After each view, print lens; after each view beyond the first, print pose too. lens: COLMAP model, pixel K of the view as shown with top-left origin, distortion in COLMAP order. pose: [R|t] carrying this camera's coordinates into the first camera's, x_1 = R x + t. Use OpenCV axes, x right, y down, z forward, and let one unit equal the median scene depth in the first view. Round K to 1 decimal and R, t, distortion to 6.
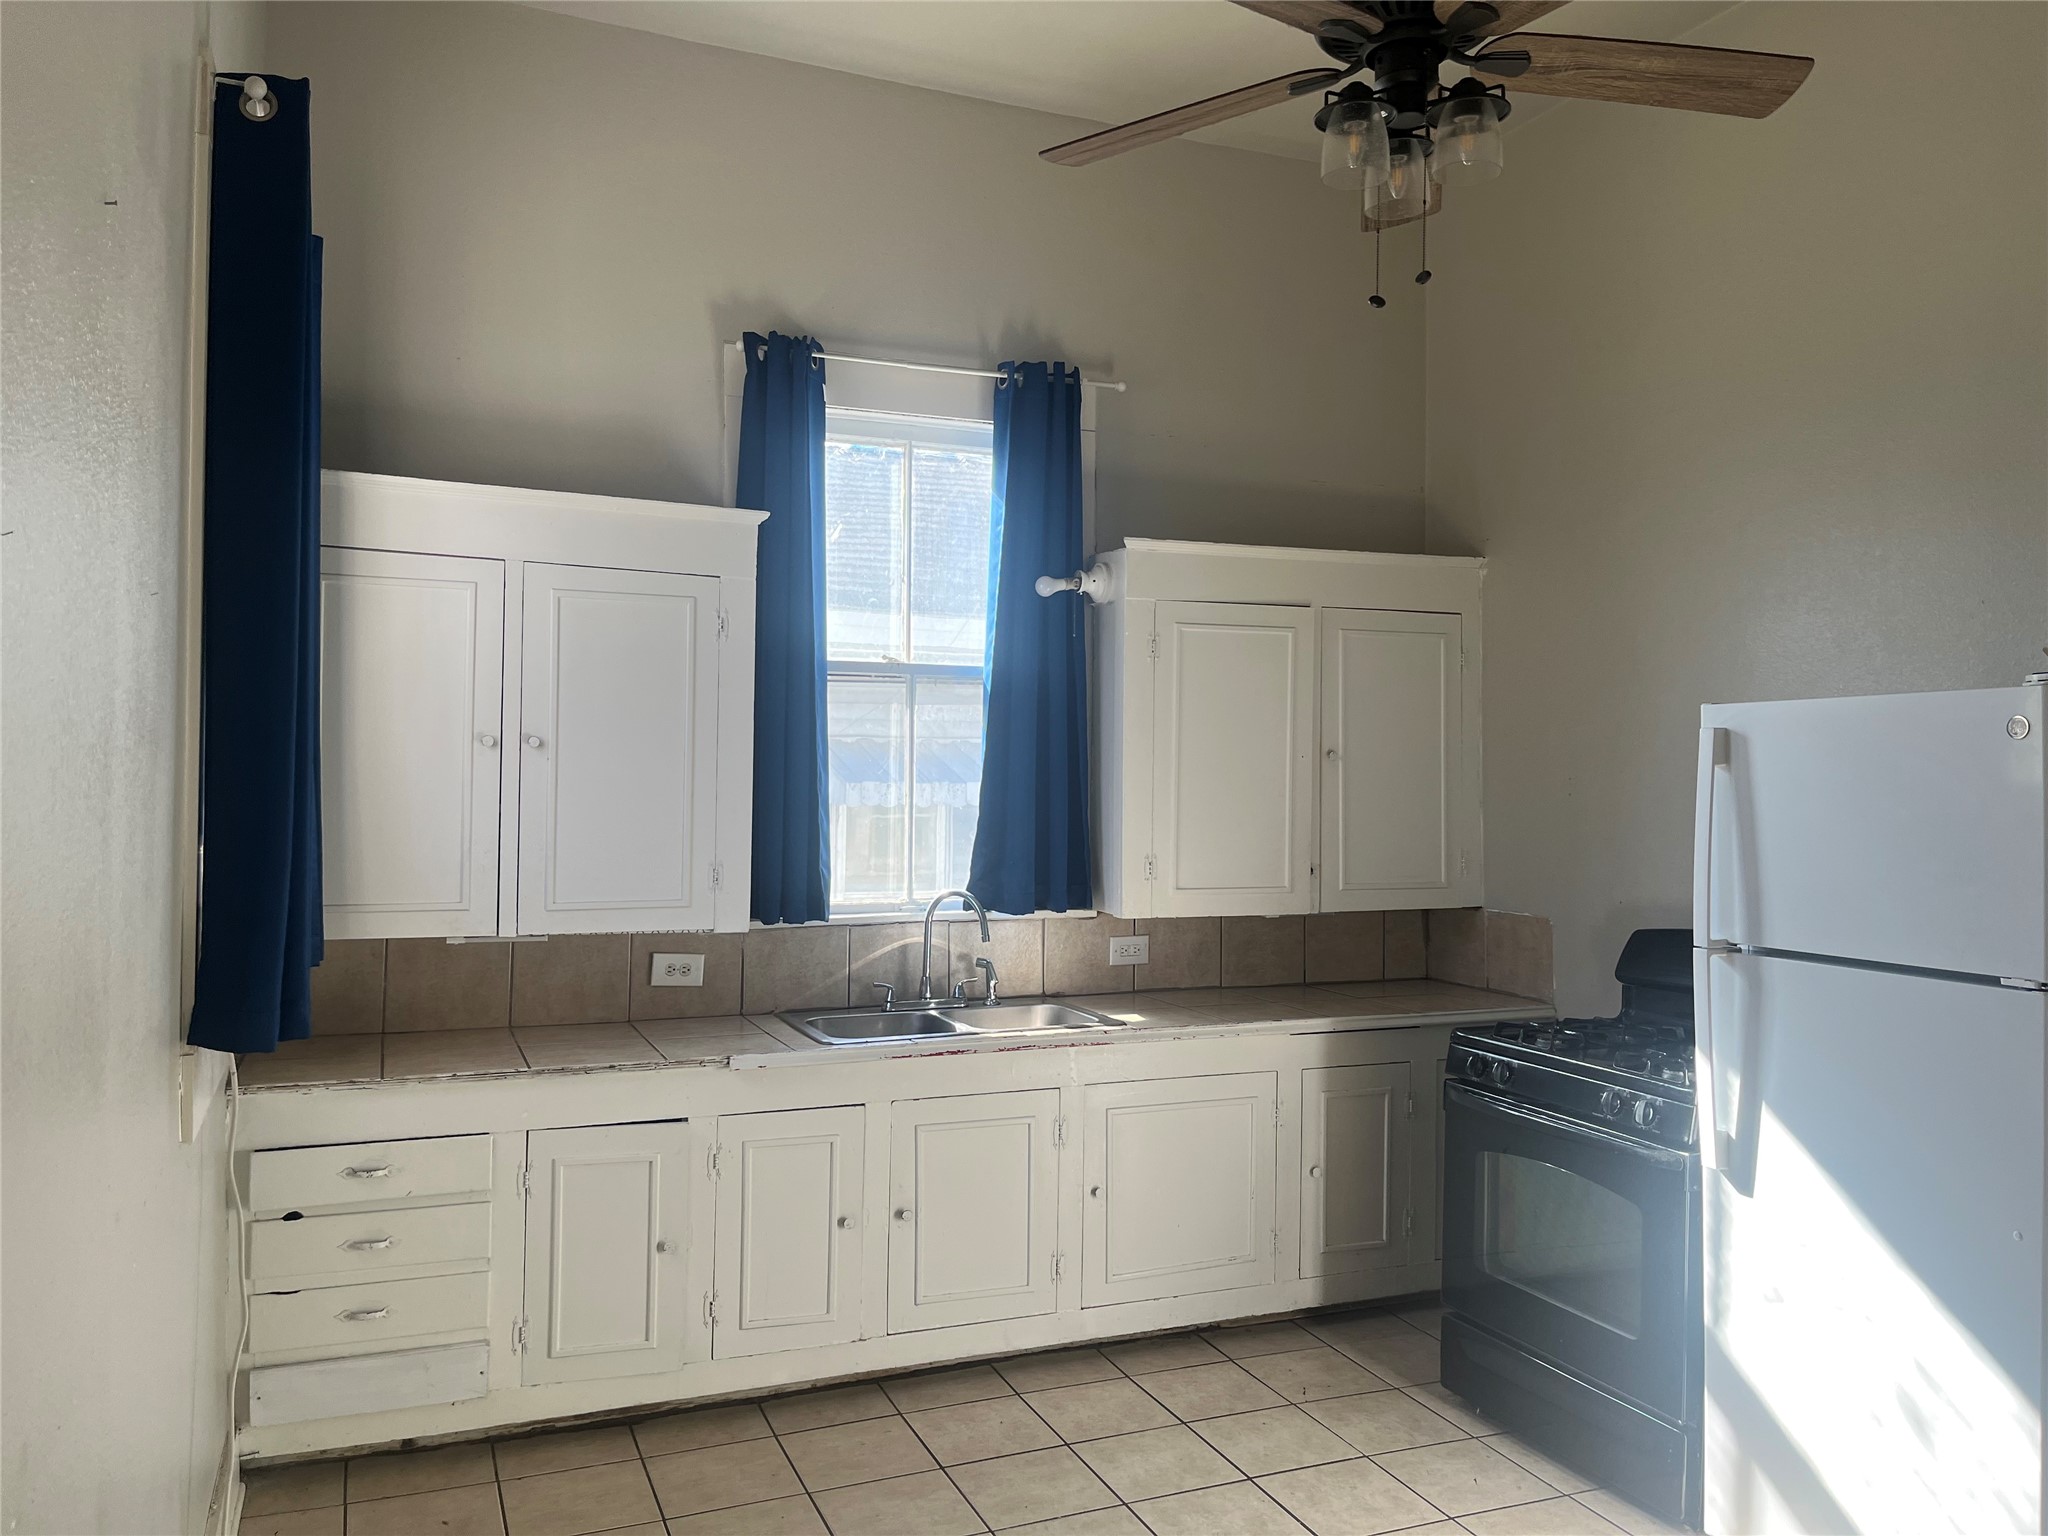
lens RADIAL K [[1580.3, 0, 1028.4], [0, 1580.3, 757.4], [0, 0, 1]] dist [0.089656, -0.113342]
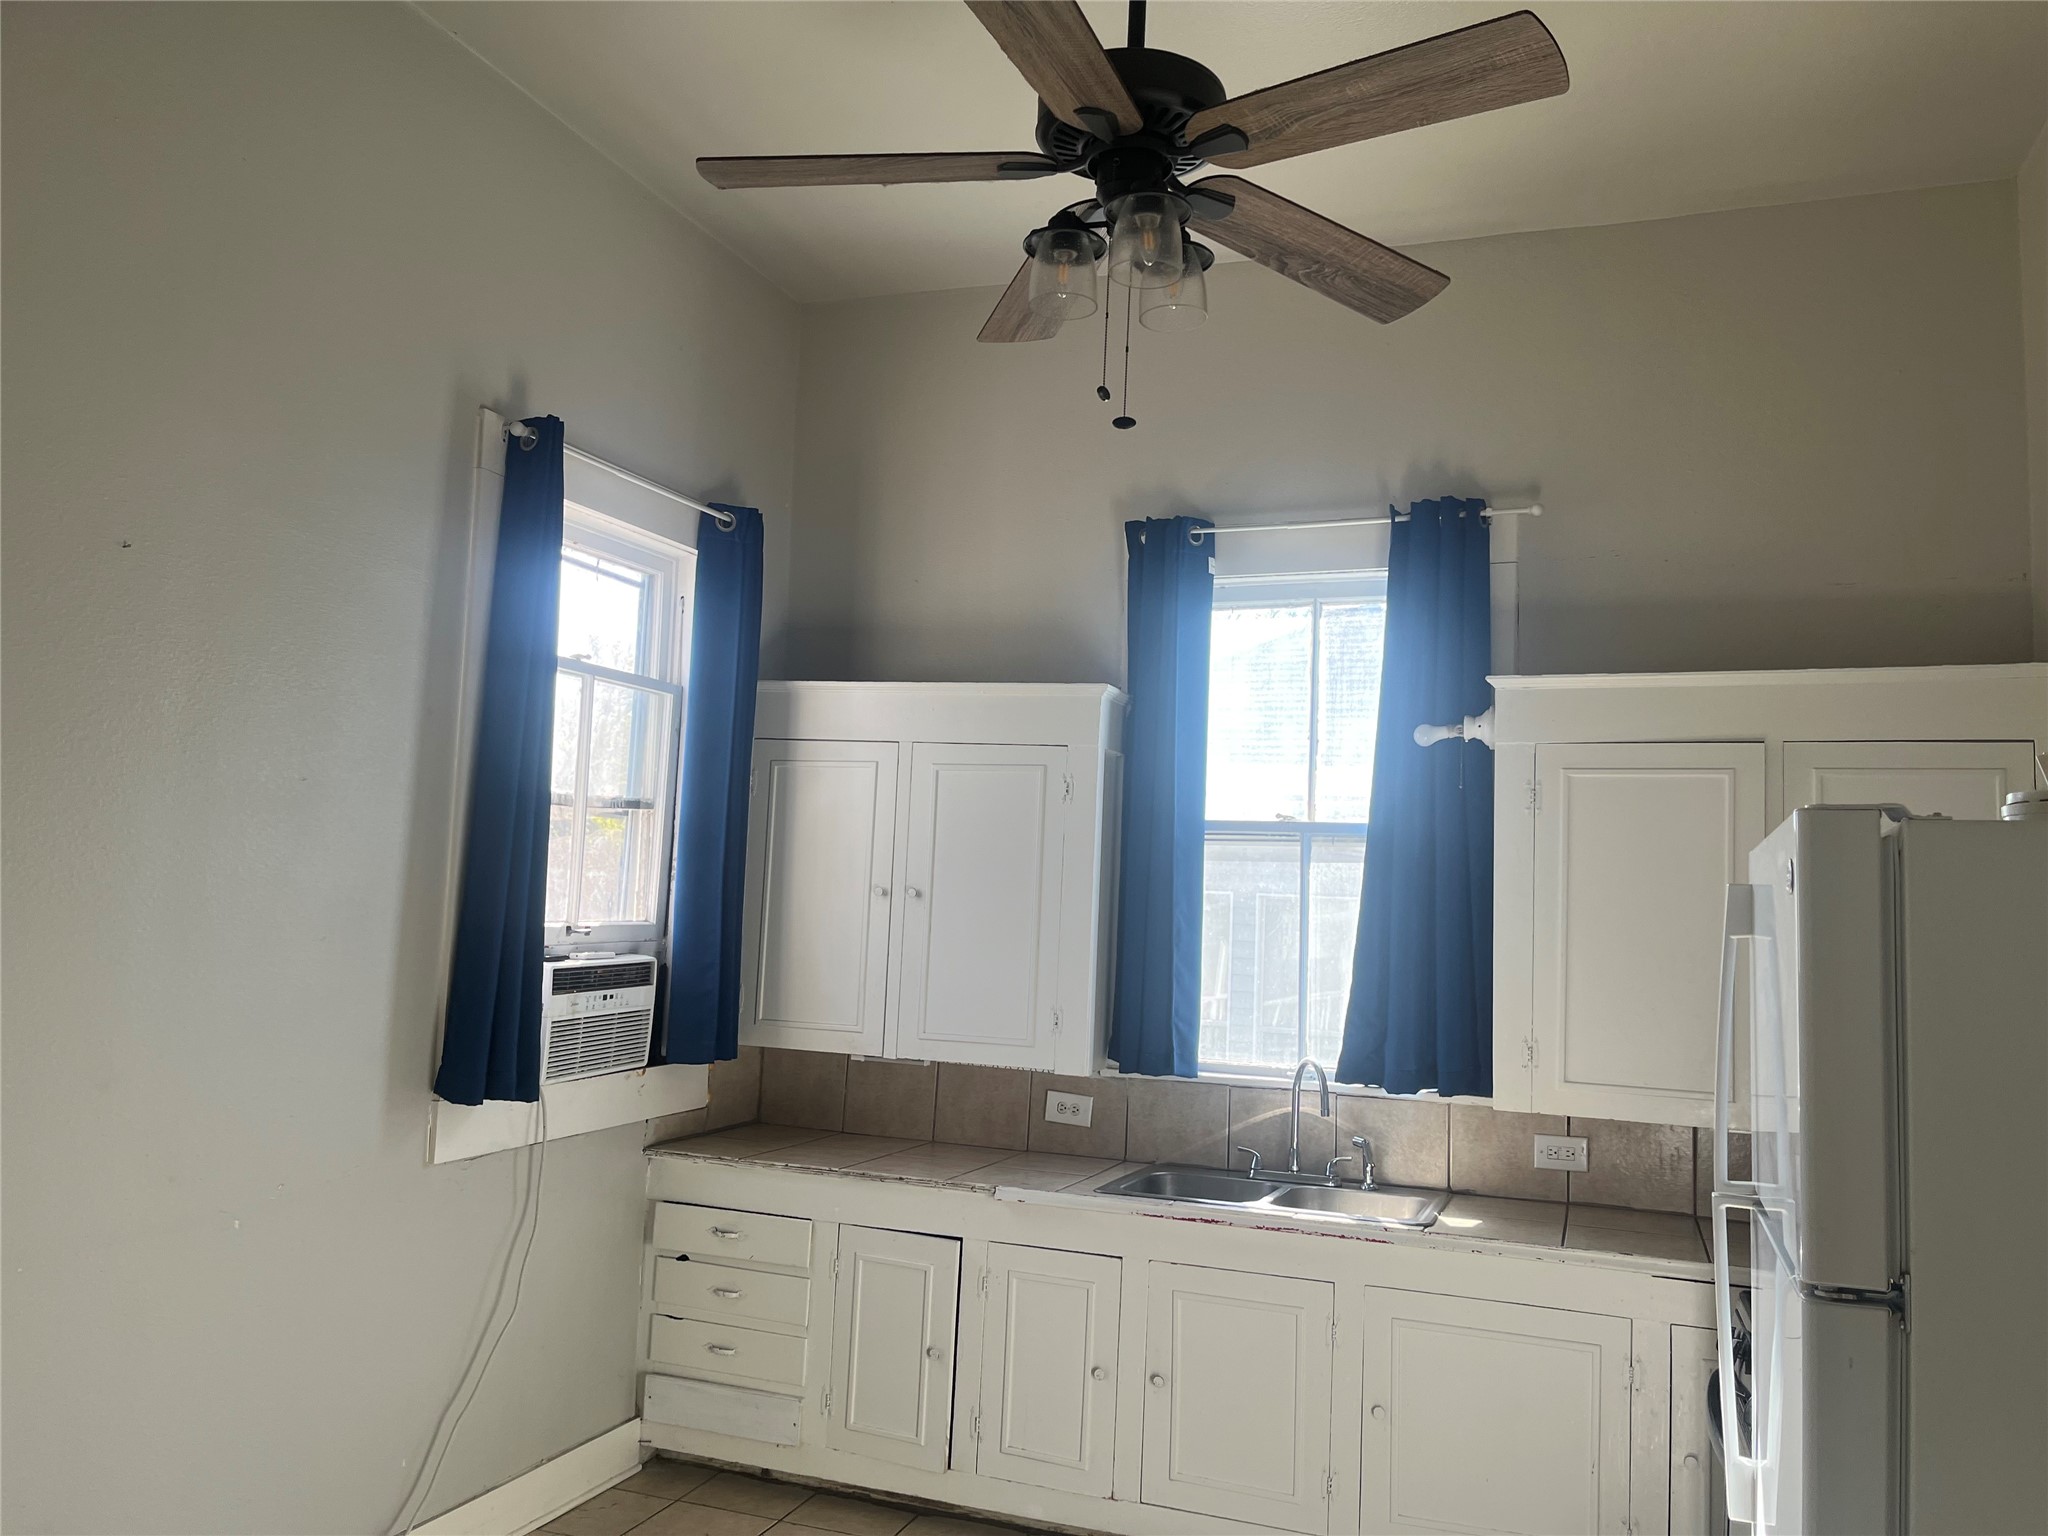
lens RADIAL K [[1563.1, 0, 1031.3], [0, 1563.1, 775.0], [0, 0, 1]] dist [0.071624, -0.099643]
pose [[0.731361, -0.040210, -0.680804, 0.488702], [-0.029514, 0.995459, -0.090500, 0.004928], [0.681352, 0.086282, 0.726853, 0.186984]]
